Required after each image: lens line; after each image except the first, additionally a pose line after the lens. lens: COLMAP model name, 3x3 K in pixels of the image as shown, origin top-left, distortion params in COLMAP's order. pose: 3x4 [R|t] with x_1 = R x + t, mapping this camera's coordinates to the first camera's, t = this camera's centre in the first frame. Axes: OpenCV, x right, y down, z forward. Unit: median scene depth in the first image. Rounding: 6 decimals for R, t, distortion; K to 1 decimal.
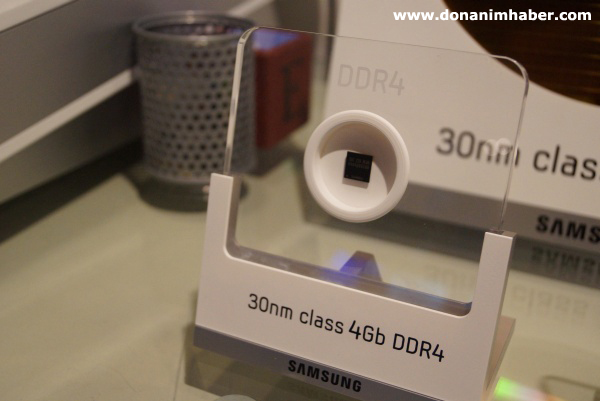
lens RADIAL K [[806.2, 0, 300.2], [0, 806.2, 199.5], [0, 0, 1]] dist [-0.140573, 0.000000]
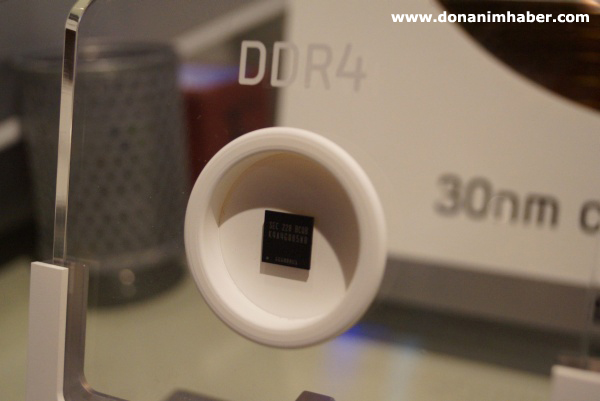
lens RADIAL K [[806.2, 0, 299.7], [0, 806.2, 202.4], [0, 0, 1]] dist [-0.140573, 0.000000]
pose [[0.999089, -0.042598, 0.002724, 0.079413], [0.042676, 0.995512, -0.084469, -0.020454], [0.000887, 0.084508, 0.996422, 0.485175]]
